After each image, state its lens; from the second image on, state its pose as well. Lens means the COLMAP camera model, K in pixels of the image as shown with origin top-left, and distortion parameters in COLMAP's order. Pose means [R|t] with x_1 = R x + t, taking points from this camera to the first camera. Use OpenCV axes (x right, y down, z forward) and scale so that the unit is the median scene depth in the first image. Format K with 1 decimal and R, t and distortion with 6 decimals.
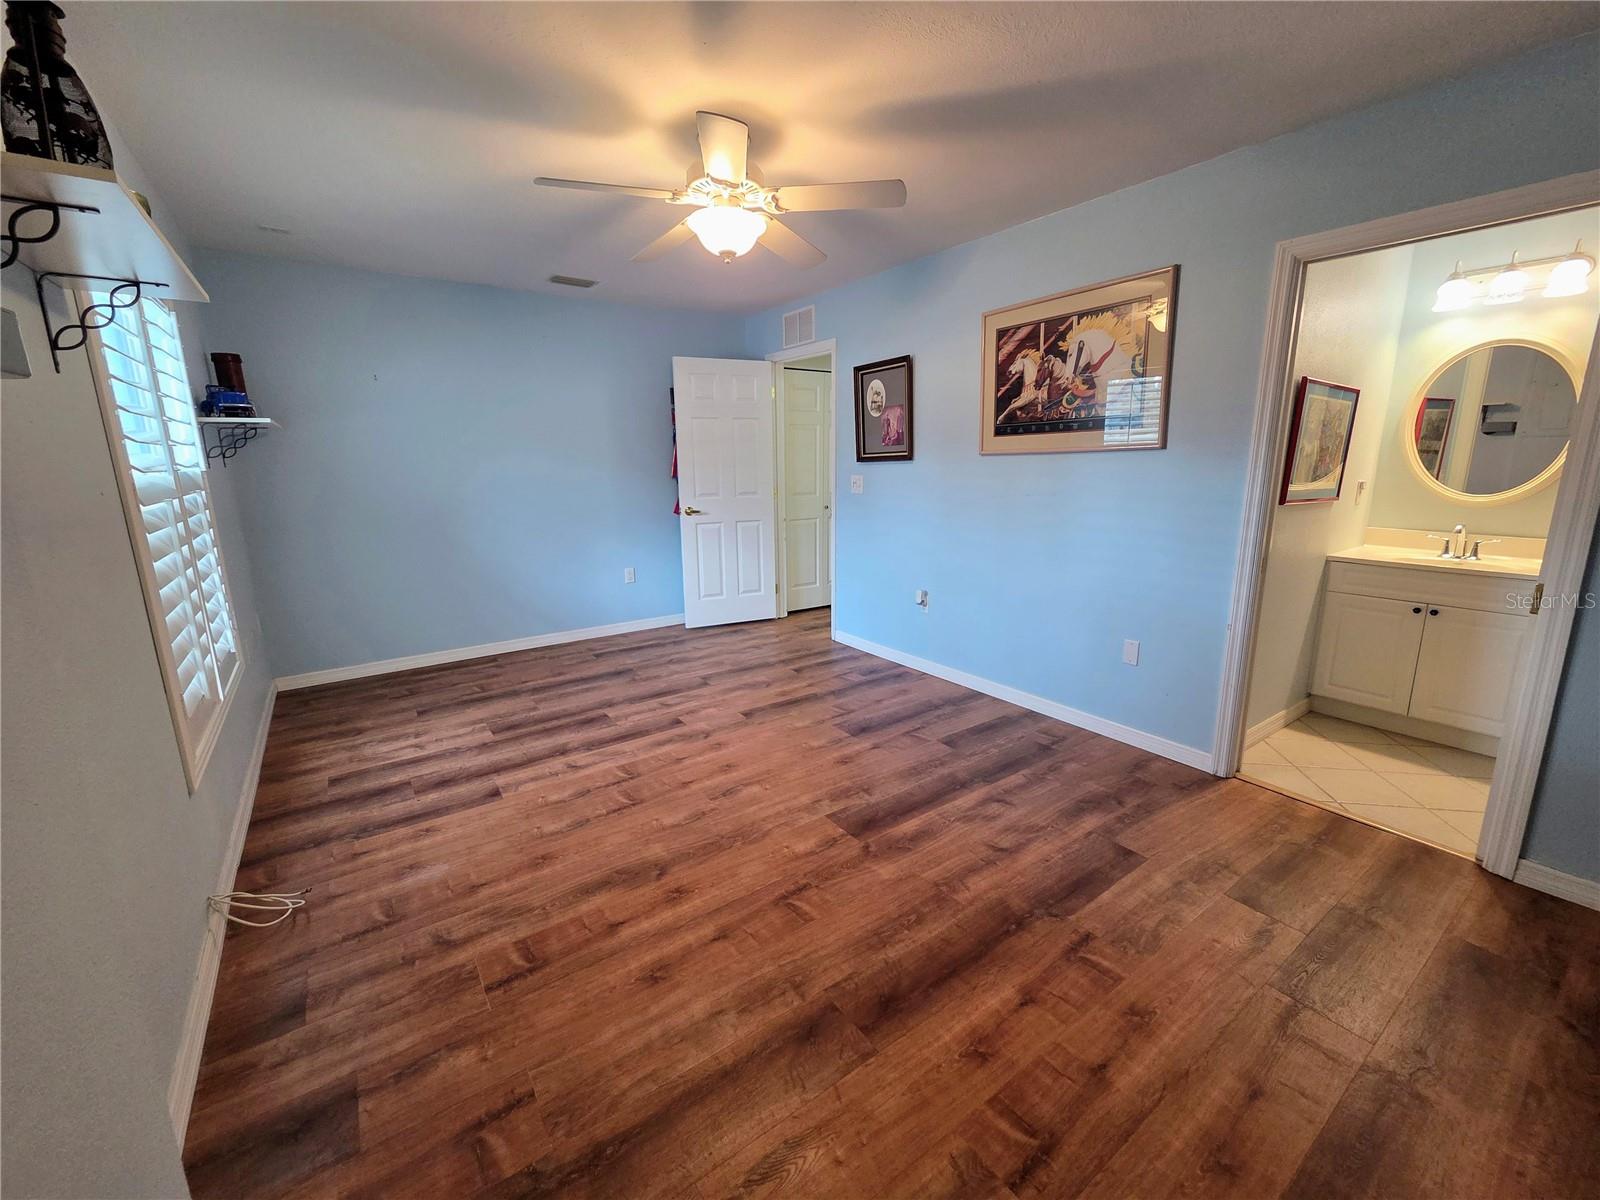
lens RADIAL K [[653.7, 0, 807.6], [0, 653.7, 597.5], [0, 0, 1]] dist [0.000311, 0.000052]
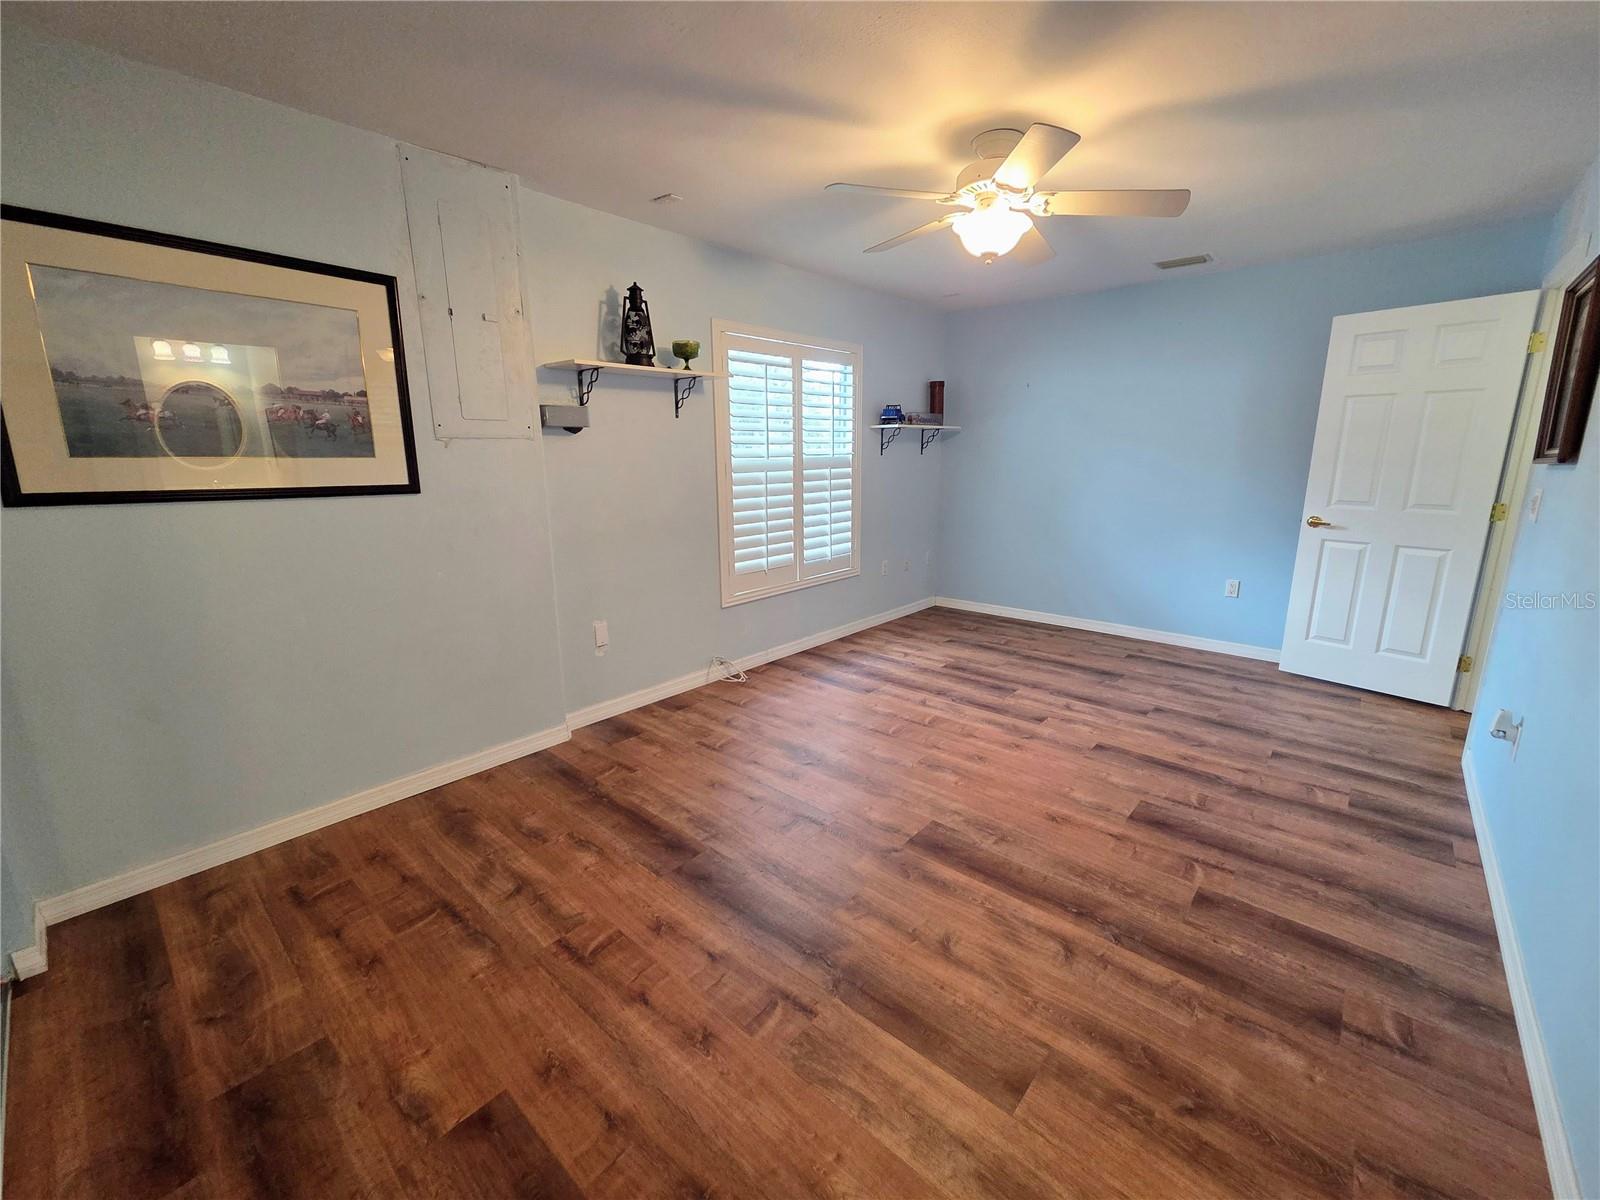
lens RADIAL K [[653.7, 0, 807.6], [0, 653.7, 597.5], [0, 0, 1]] dist [0.000311, 0.000052]
pose [[0.224774, 0.223891, -0.948340, 0.660958], [-0.202253, 0.962769, 0.179360, -0.100696], [0.953190, 0.151489, 0.261688, 0.398590]]
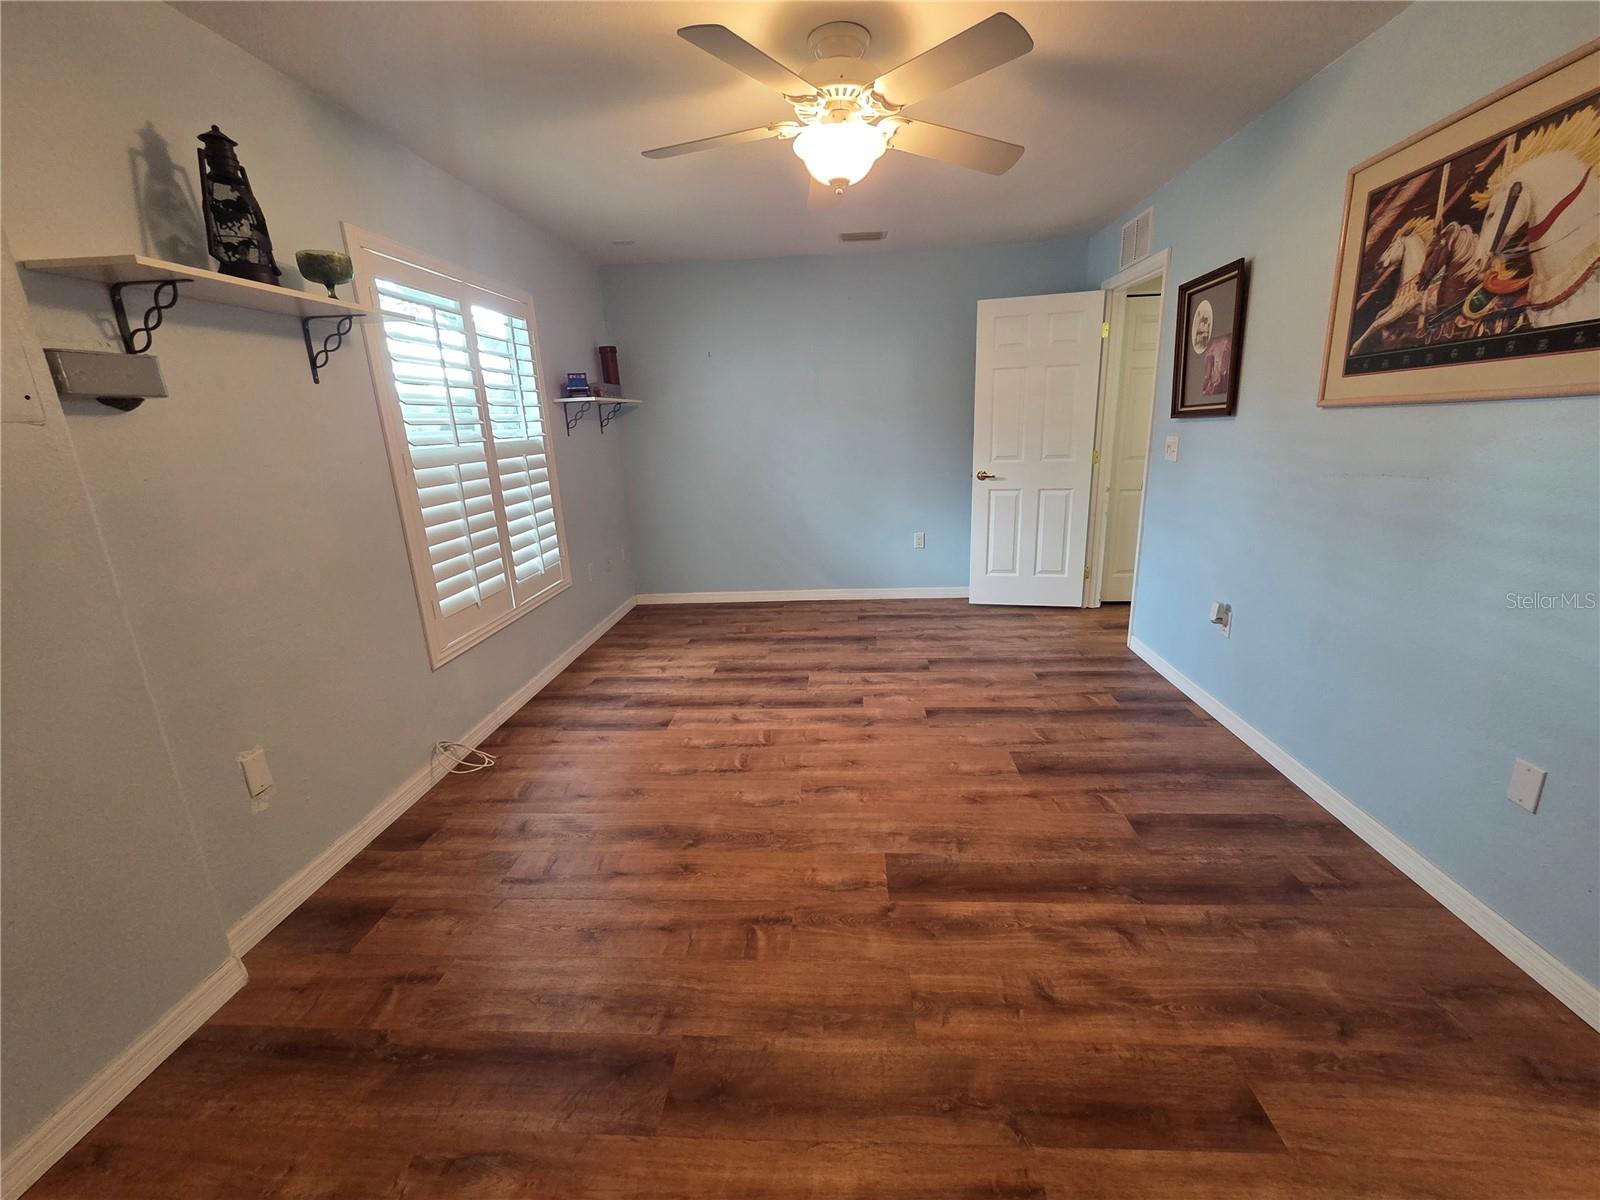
lens RADIAL K [[653.7, 0, 807.6], [0, 653.7, 597.5], [0, 0, 1]] dist [0.000311, 0.000052]
pose [[0.776018, 0.147950, -0.613112, 0.328003], [-0.104262, 0.988815, 0.106647, -0.058241], [0.622033, -0.018836, 0.782764, 0.218702]]
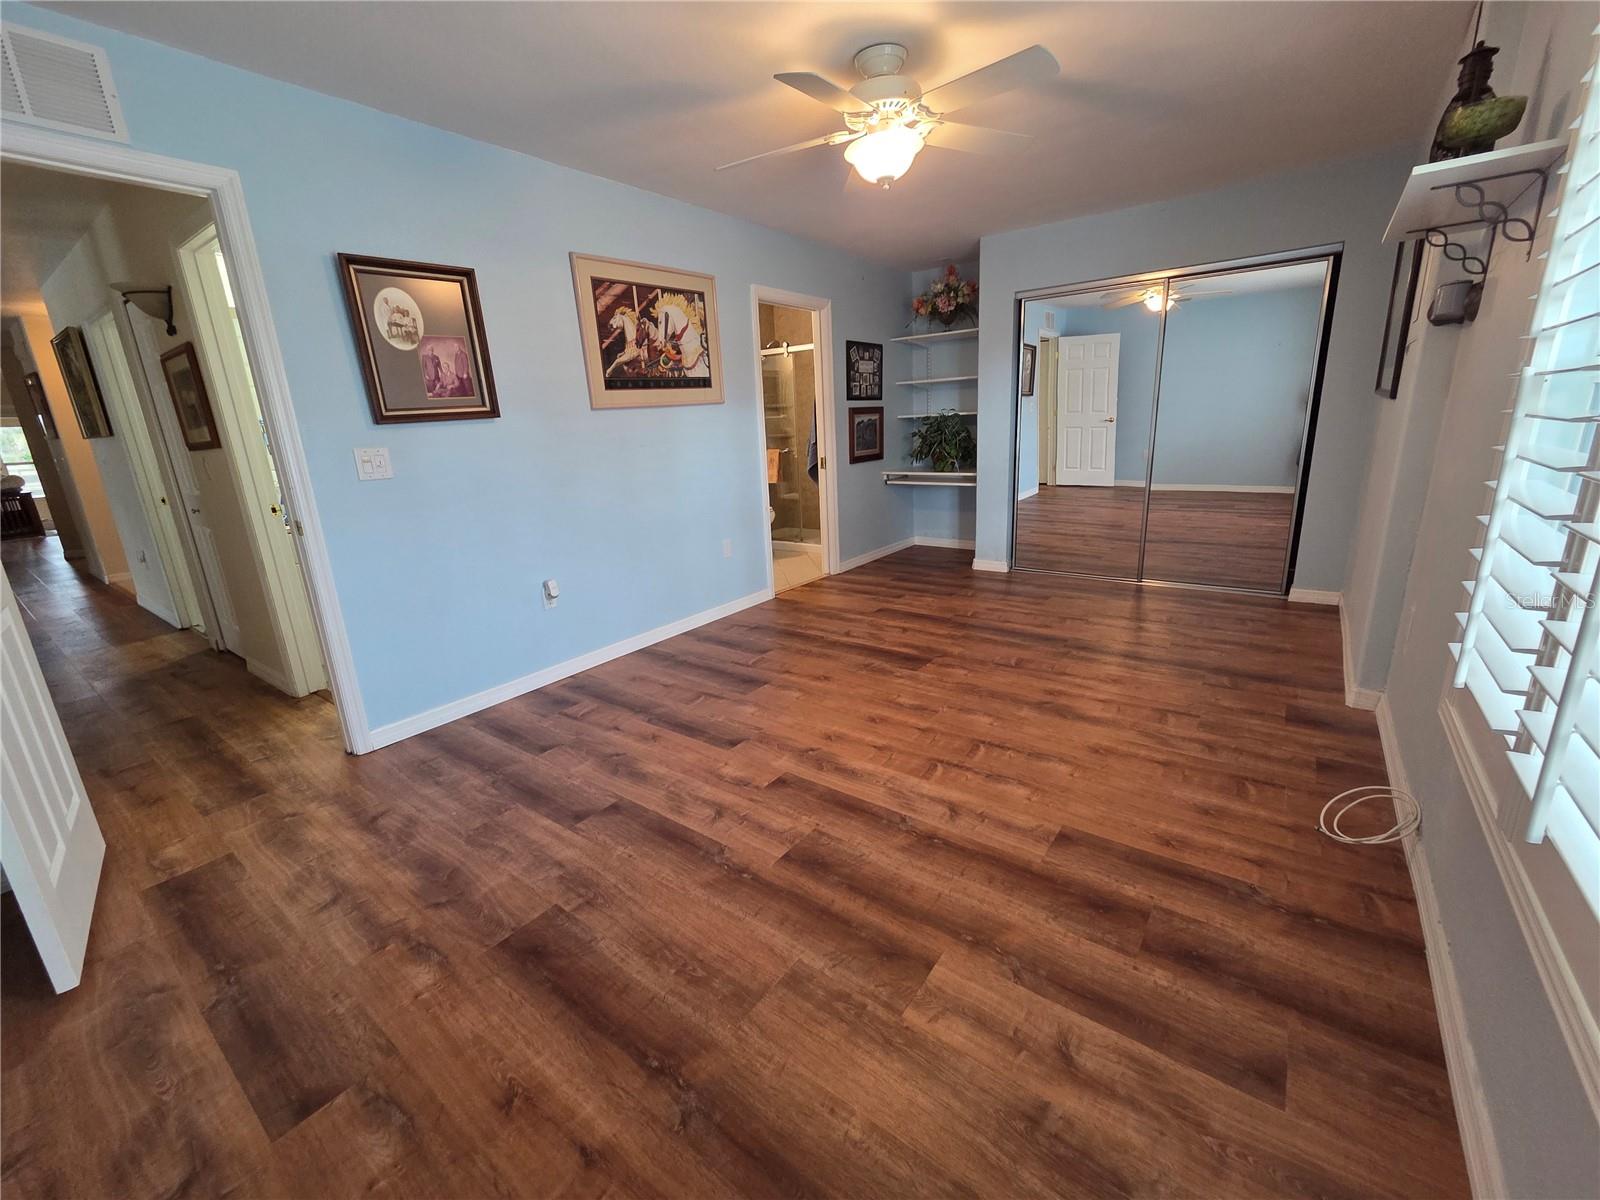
lens RADIAL K [[653.1, 0, 808.1], [0, 653.1, 594.0], [0, 0, 1]] dist [-0.000364, -0.000100]
pose [[-0.303919, -0.227140, 0.925225, -0.846439], [0.249542, 0.918276, 0.307404, -0.206540], [-0.919436, 0.324309, -0.222401, 1.126009]]
